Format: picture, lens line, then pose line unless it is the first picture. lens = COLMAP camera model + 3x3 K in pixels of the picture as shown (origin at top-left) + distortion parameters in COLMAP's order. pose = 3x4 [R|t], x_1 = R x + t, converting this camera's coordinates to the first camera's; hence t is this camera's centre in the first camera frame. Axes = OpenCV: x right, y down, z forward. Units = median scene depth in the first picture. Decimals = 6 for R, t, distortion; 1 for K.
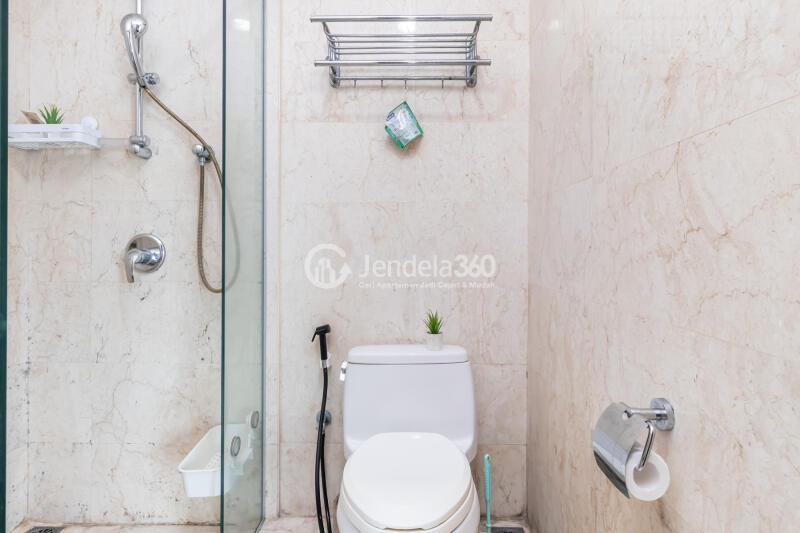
lens RADIAL K [[426.7, 0, 399.1], [0, 426.7, 259.6], [0, 0, 1]] dist [-0.000326, -0.000538]
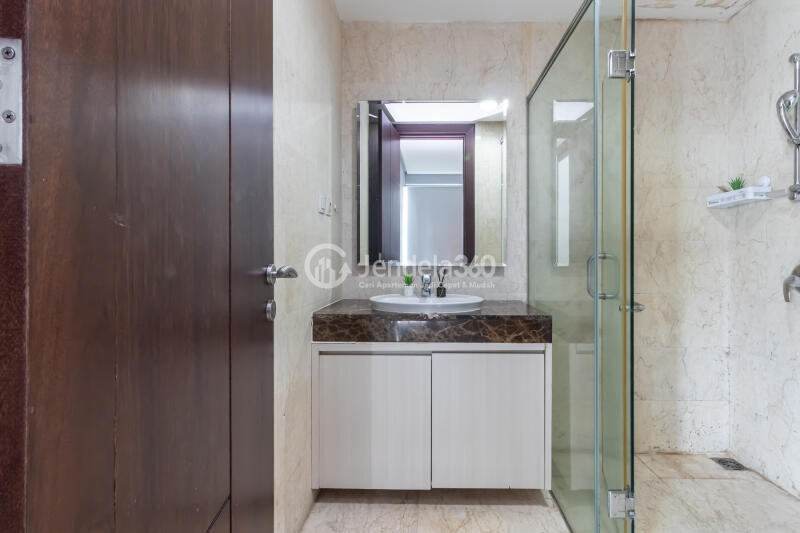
lens RADIAL K [[374.4, 0, 401.3], [0, 374.4, 262.9], [0, 0, 1]] dist [0.000244, 0.000101]
pose [[-0.061867, 0.003171, -0.998079, 0.526866], [-0.003244, 0.999989, 0.003378, -0.059493], [0.998079, 0.003446, -0.061856, -0.077296]]
